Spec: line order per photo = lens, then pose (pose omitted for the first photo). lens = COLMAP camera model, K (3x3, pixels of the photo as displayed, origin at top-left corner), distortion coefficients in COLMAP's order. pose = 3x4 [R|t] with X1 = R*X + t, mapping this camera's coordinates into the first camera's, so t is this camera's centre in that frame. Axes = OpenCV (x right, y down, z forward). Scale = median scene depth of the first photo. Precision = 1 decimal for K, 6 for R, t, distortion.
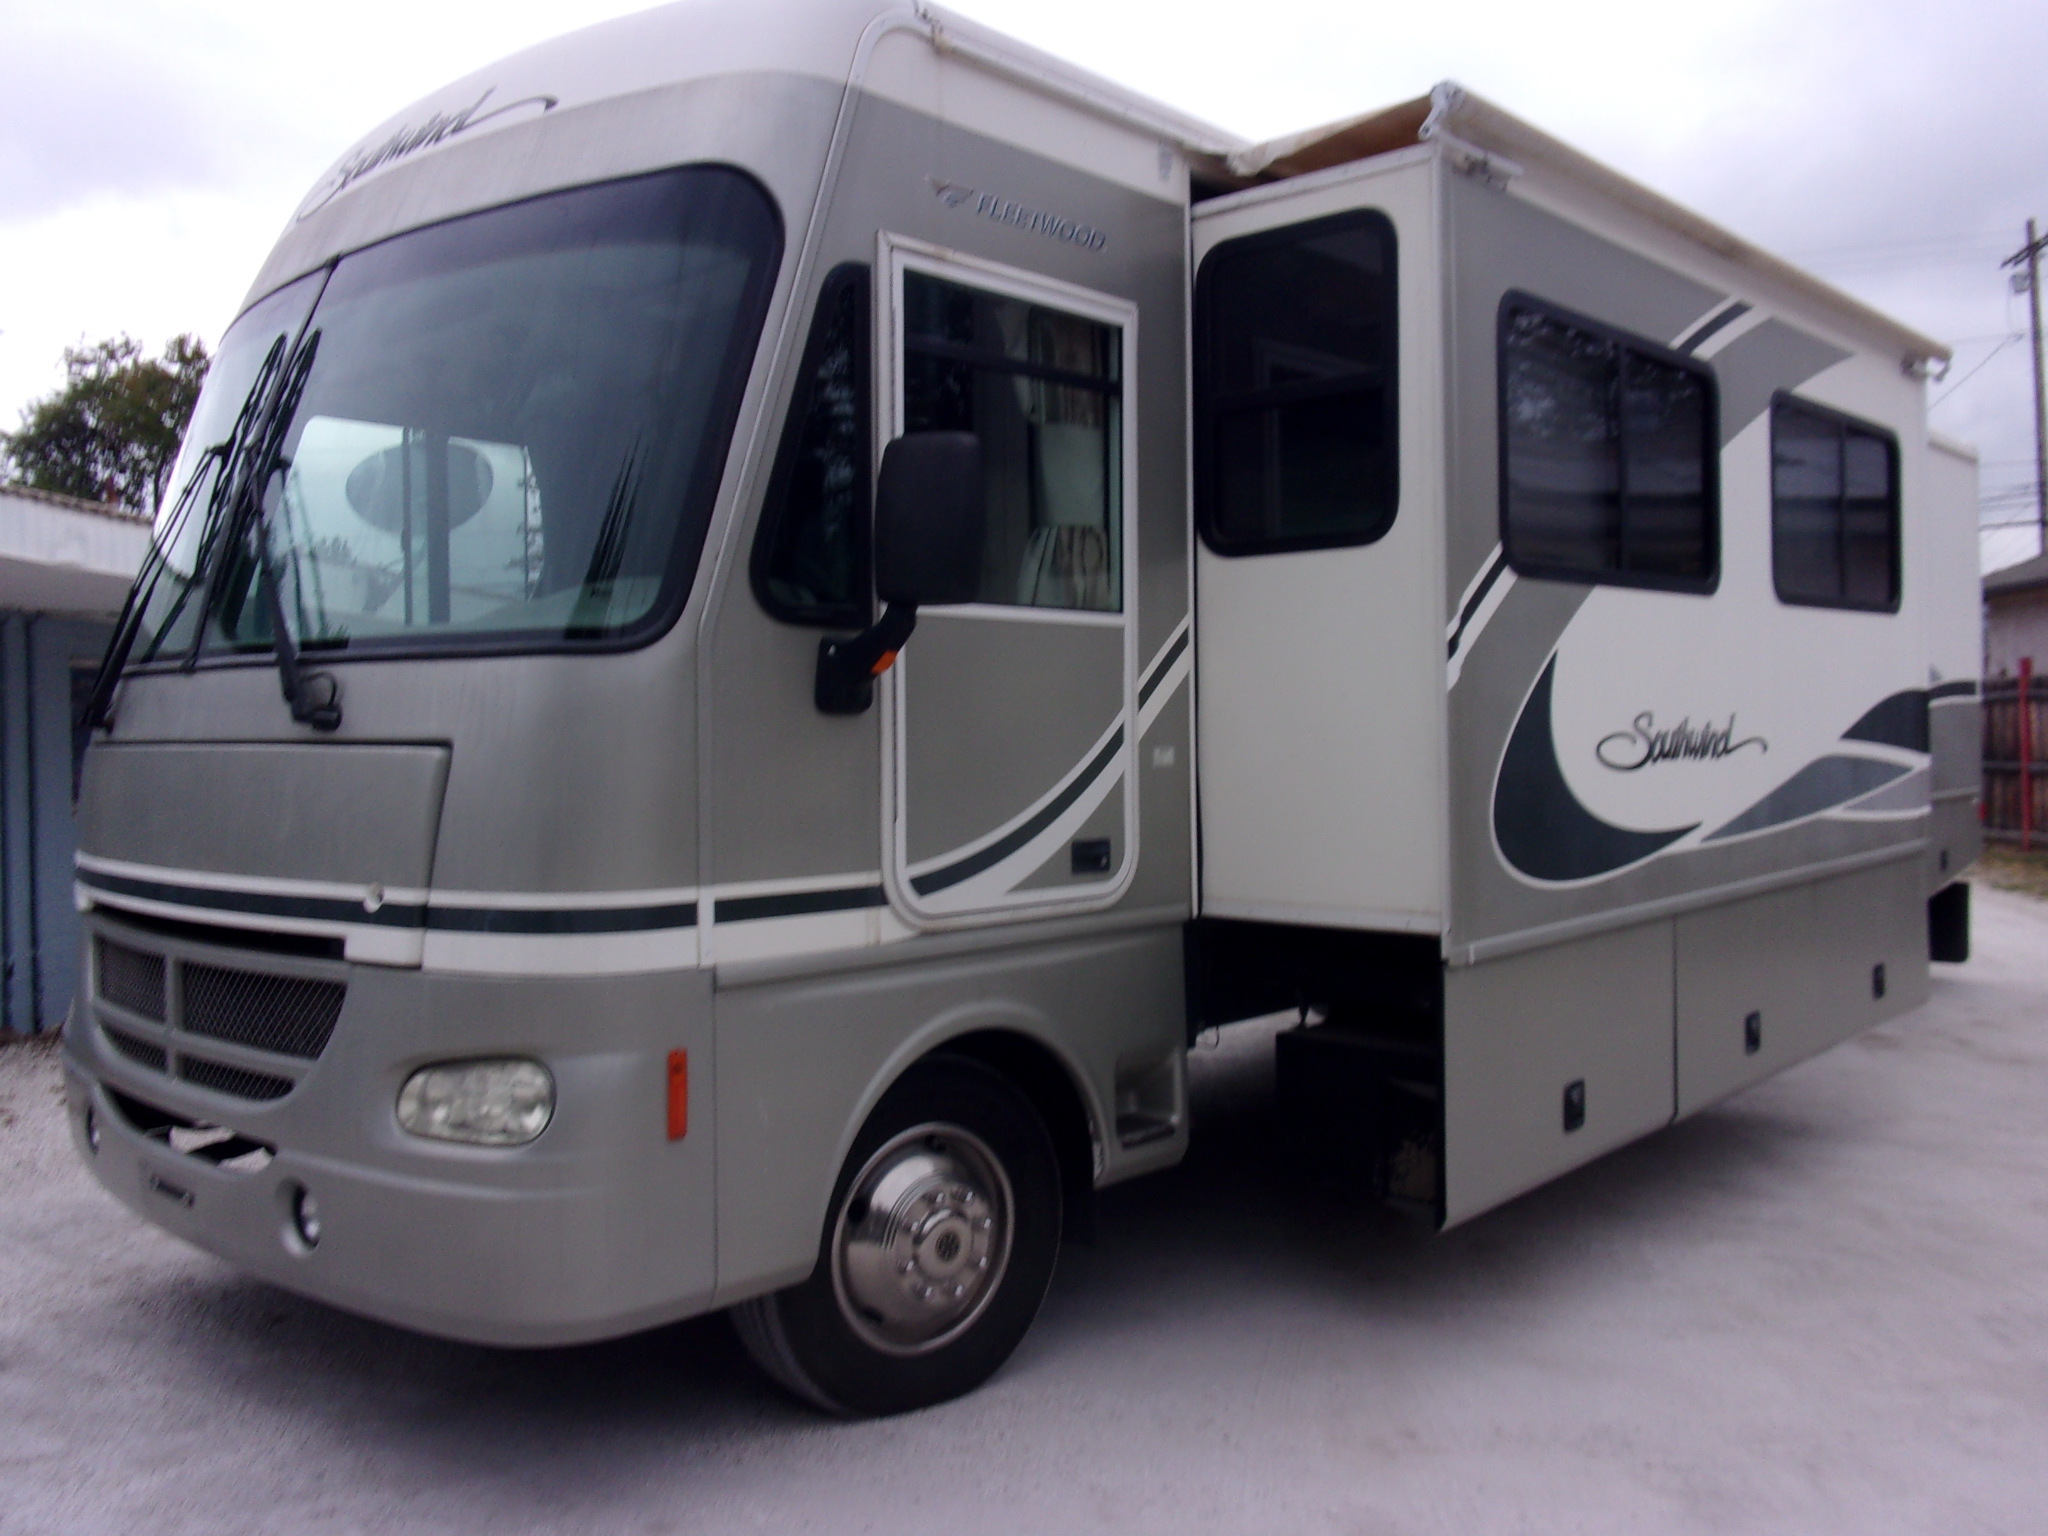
lens RADIAL K [[1716.4, 0, 1021.6], [0, 1716.4, 760.8], [0, 0, 1]] dist [-0.017385, -0.005695]
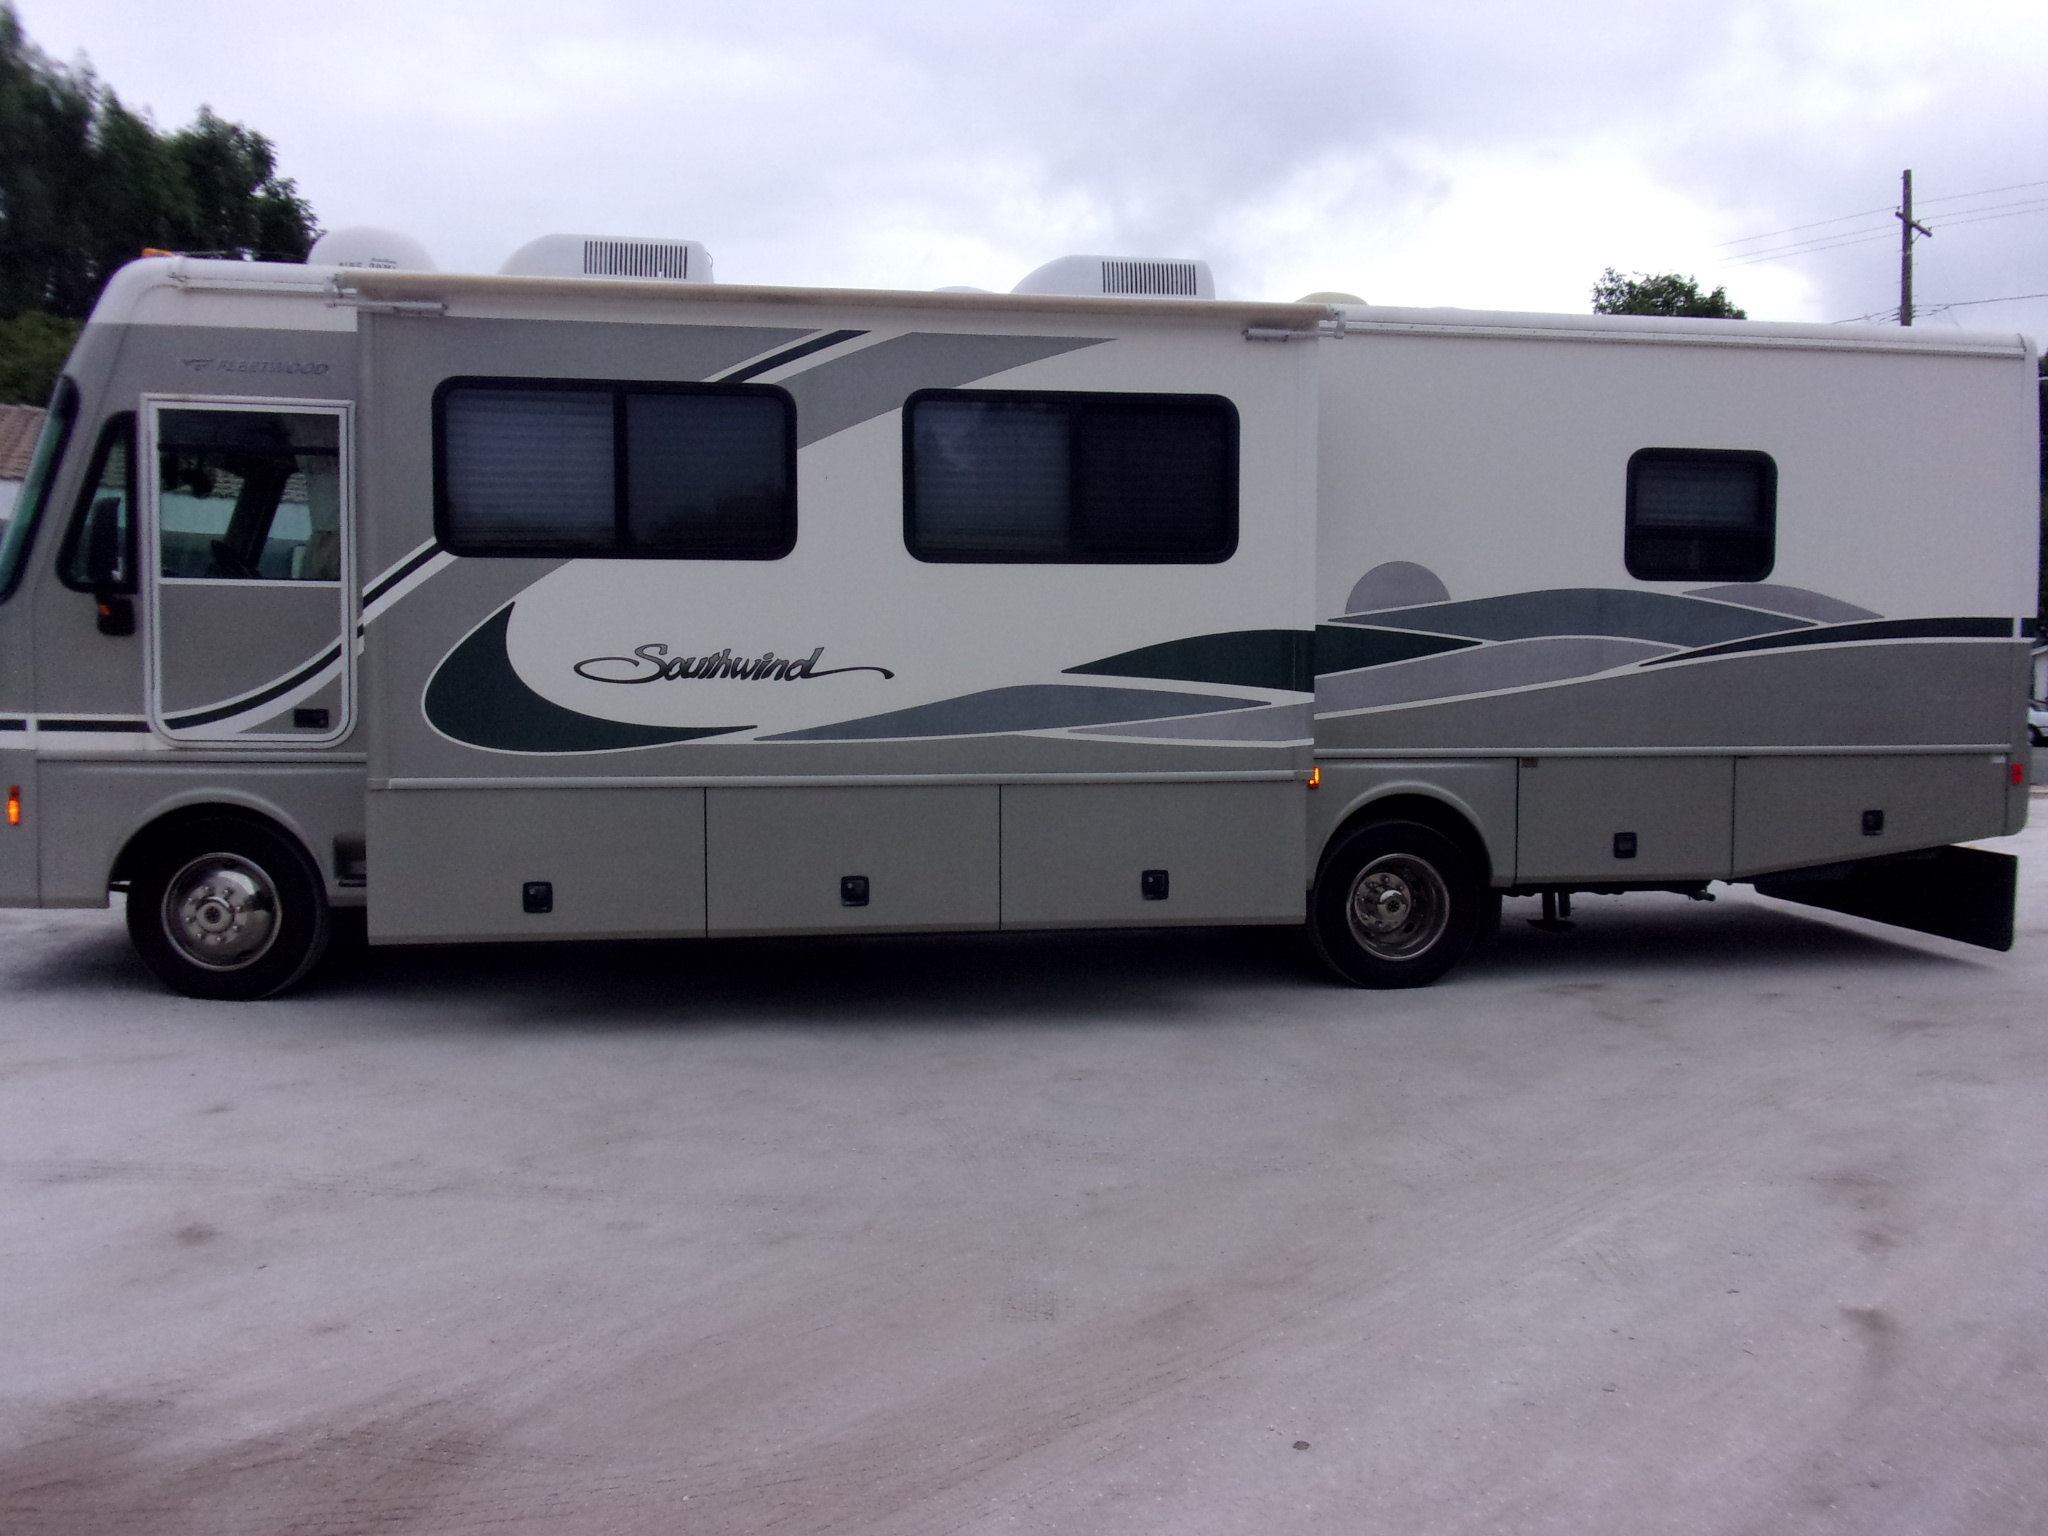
lens RADIAL K [[1716.4, 0, 1025.8], [0, 1716.4, 768.4], [0, 0, 1]] dist [-0.017385, -0.005695]
pose [[0.775988, 0.062509, -0.627642, 1.783046], [-0.033900, 0.997772, 0.057459, -0.020105], [0.629835, -0.023310, 0.776379, 0.088030]]
